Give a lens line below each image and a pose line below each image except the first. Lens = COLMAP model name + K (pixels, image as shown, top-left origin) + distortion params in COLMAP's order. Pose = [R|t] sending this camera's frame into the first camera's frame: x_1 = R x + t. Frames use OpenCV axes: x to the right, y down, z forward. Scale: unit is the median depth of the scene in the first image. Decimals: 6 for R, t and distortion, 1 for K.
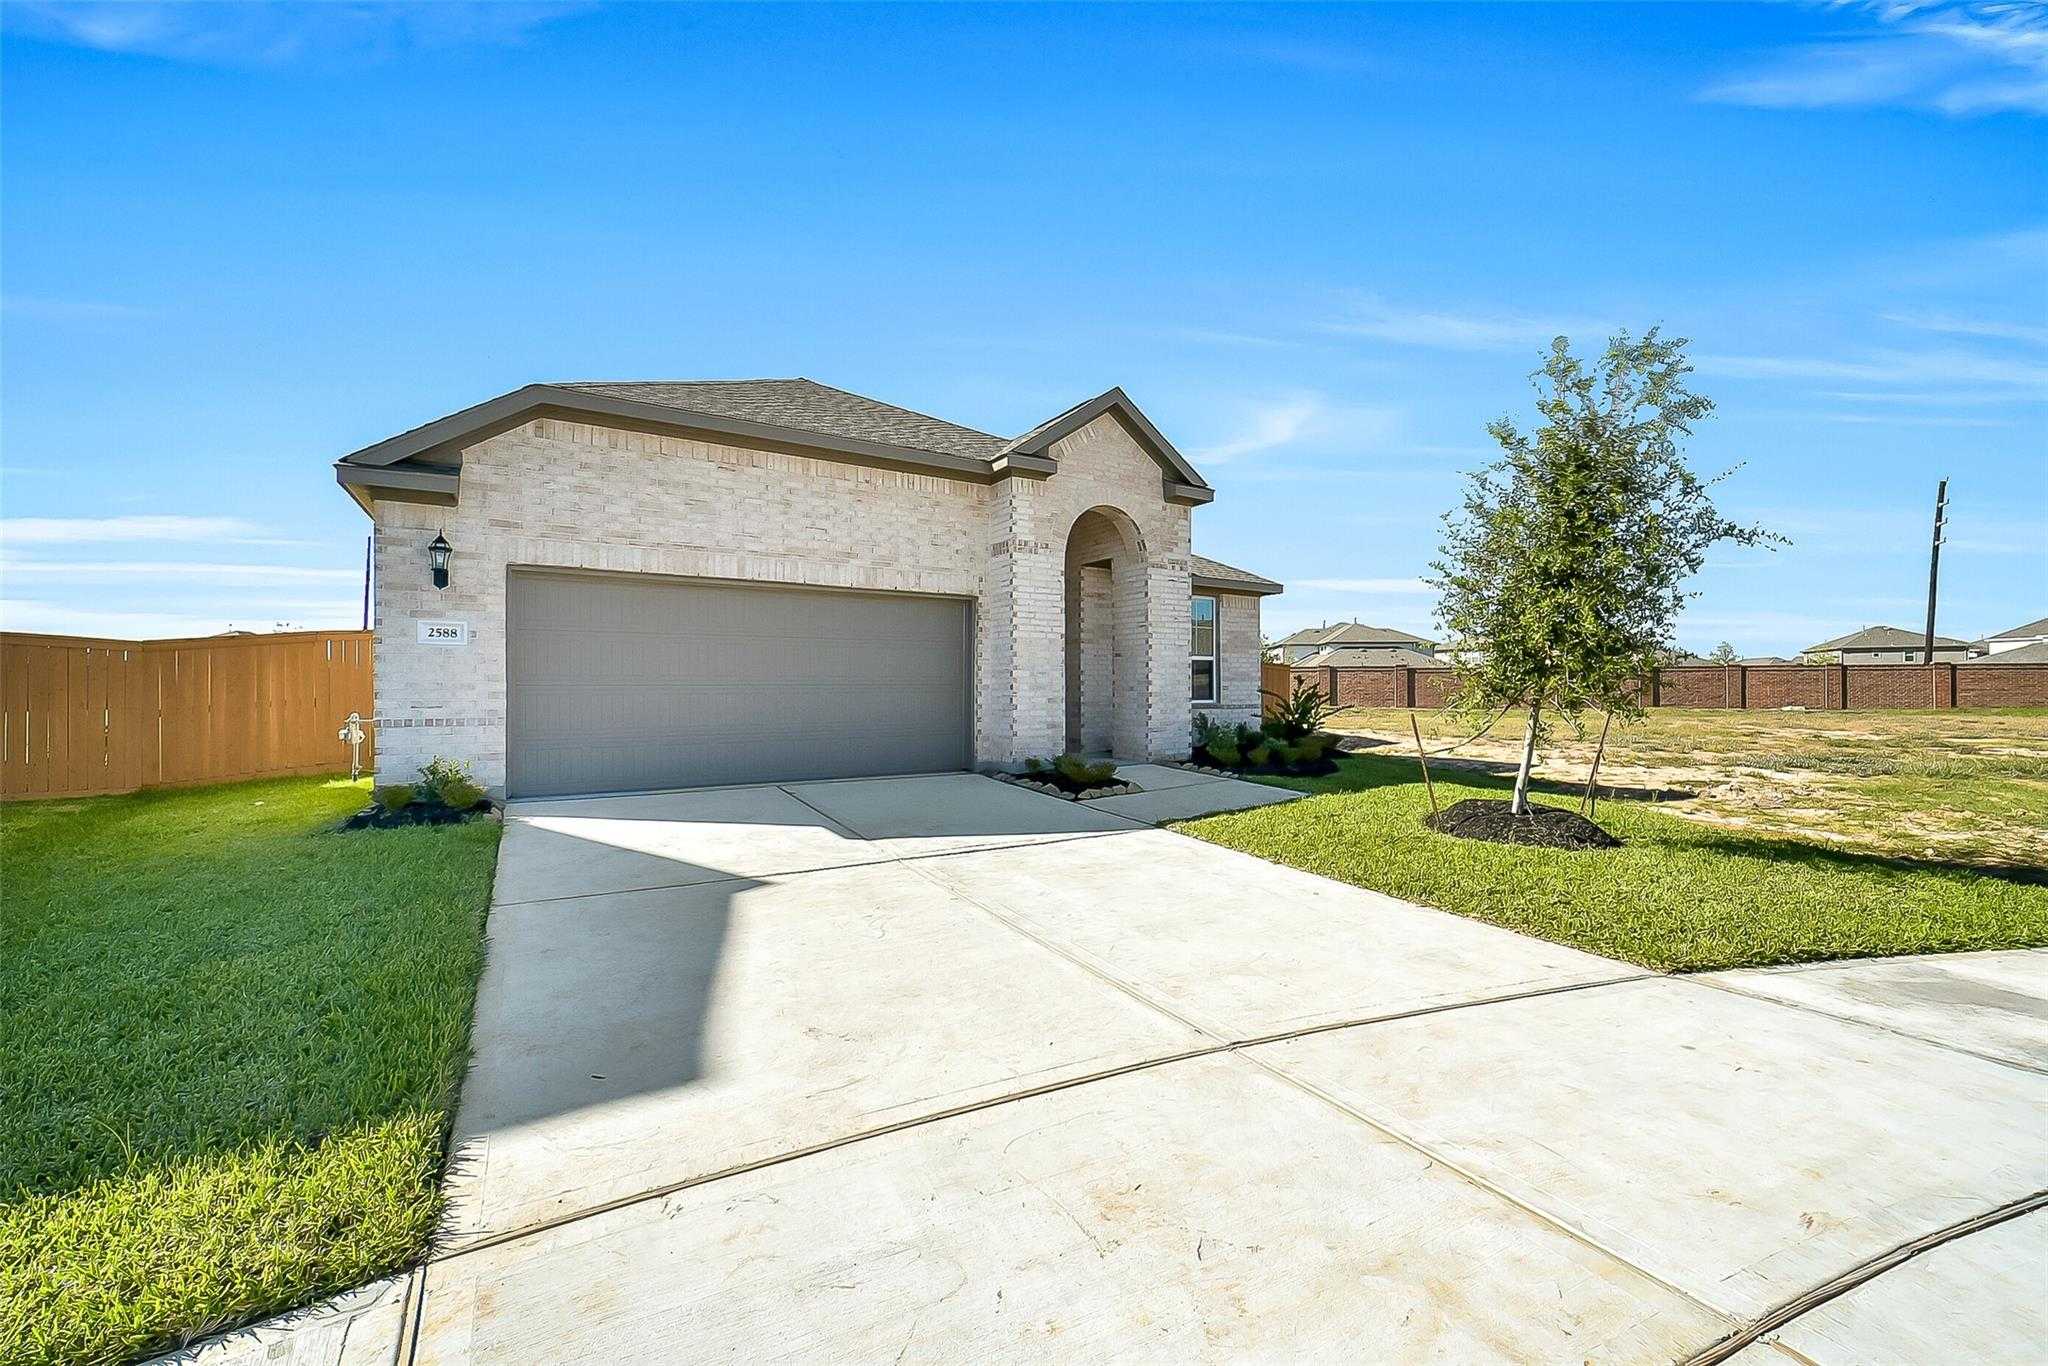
lens RADIAL K [[806.6, 0, 1019.3], [0, 806.6, 687.9], [0, 0, 1]] dist [-0.038919, 0.008051]
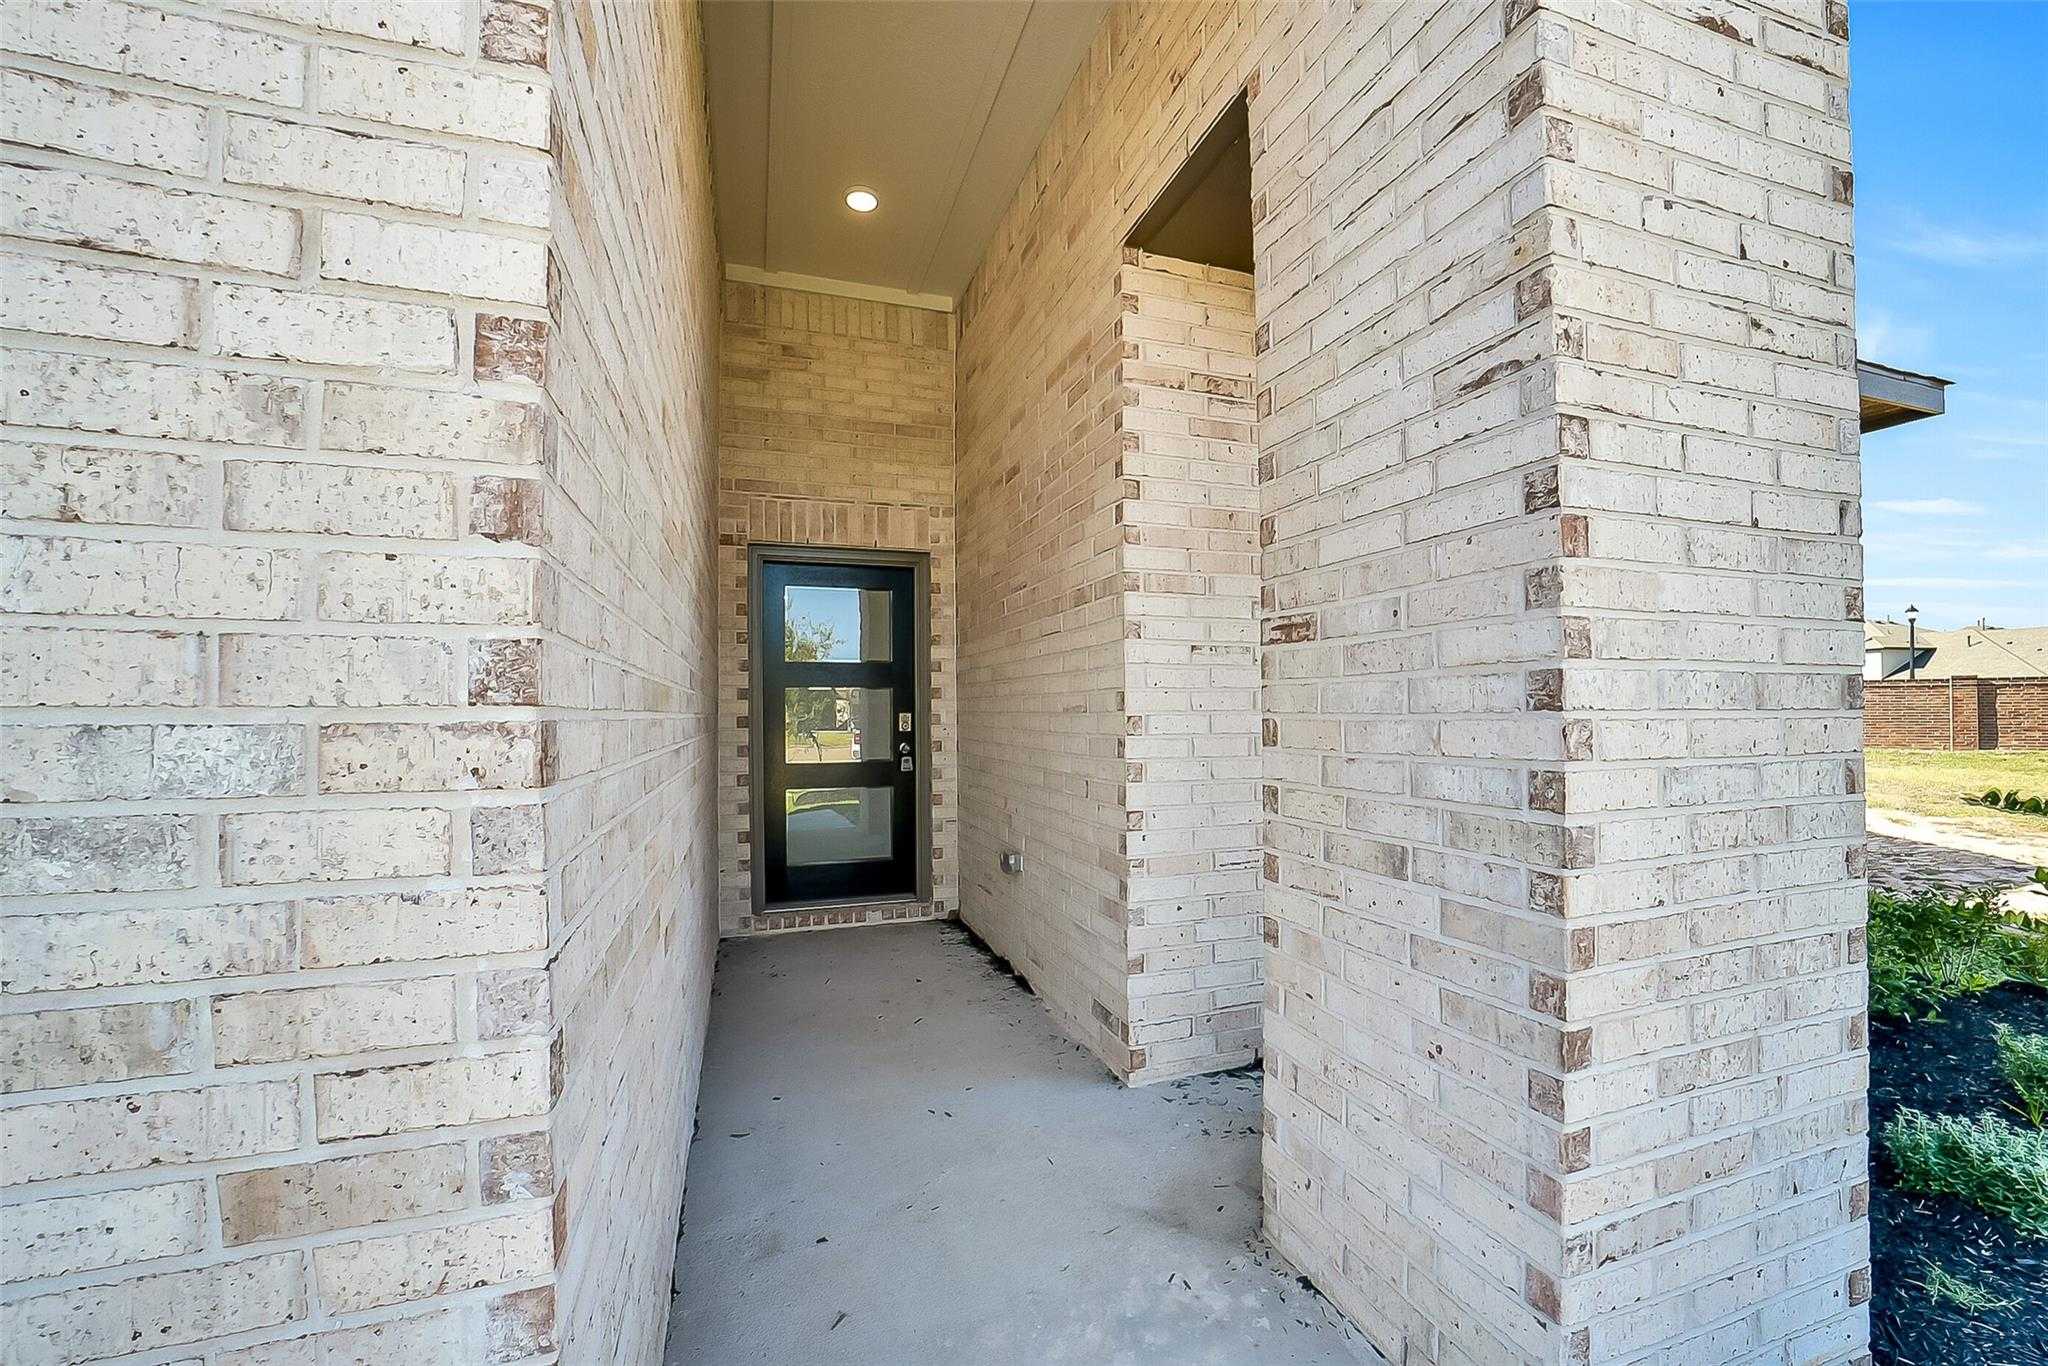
lens RADIAL K [[806.6, 0, 1019.3], [0, 806.6, 687.9], [0, 0, 1]] dist [-0.038919, 0.008051]
pose [[0.971589, -0.009360, -0.236488, 0.099732], [0.004255, 0.999747, -0.022089, -0.024261], [0.236635, 0.020455, 0.971383, 0.777988]]
